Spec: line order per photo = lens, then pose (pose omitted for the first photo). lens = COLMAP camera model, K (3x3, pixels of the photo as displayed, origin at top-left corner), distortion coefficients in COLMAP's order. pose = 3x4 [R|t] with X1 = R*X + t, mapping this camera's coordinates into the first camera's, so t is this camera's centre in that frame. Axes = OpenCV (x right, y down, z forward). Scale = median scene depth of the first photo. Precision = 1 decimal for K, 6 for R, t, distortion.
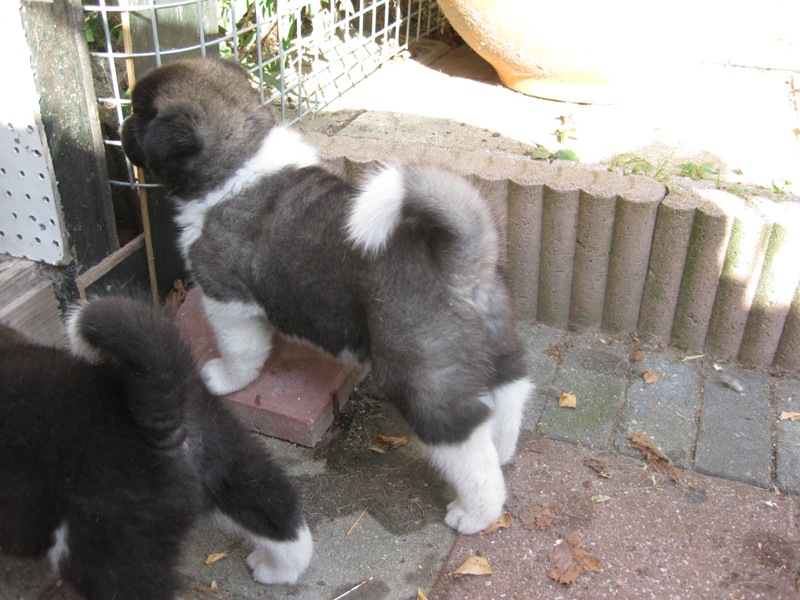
lens RADIAL K [[803.1, 0, 395.1], [0, 803.1, 305.3], [0, 0, 1]] dist [-0.131543, 0.000000]
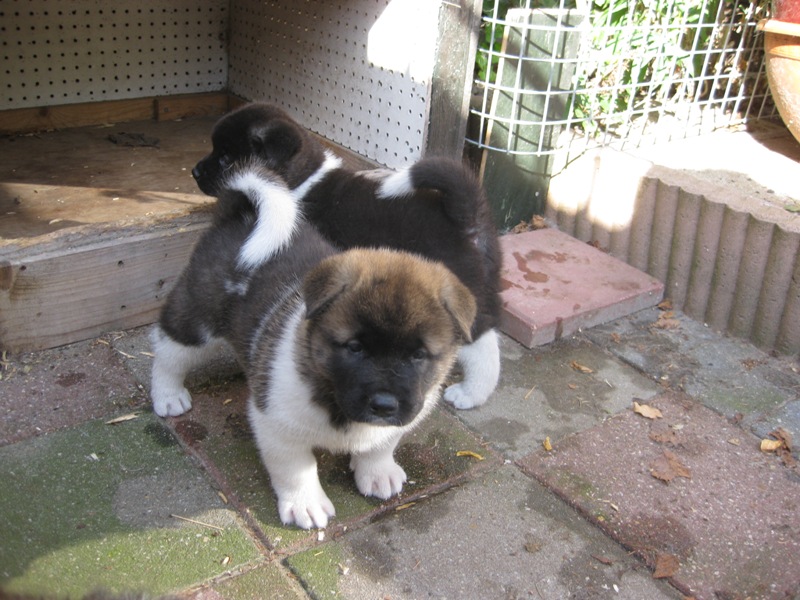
lens RADIAL K [[803.1, 0, 402.8], [0, 803.1, 296.7], [0, 0, 1]] dist [-0.131543, 0.000000]
pose [[0.847083, 0.301330, -0.437779, 0.281810], [-0.345144, 0.938292, -0.021998, 0.197215], [0.404136, 0.169731, 0.898813, -0.327063]]
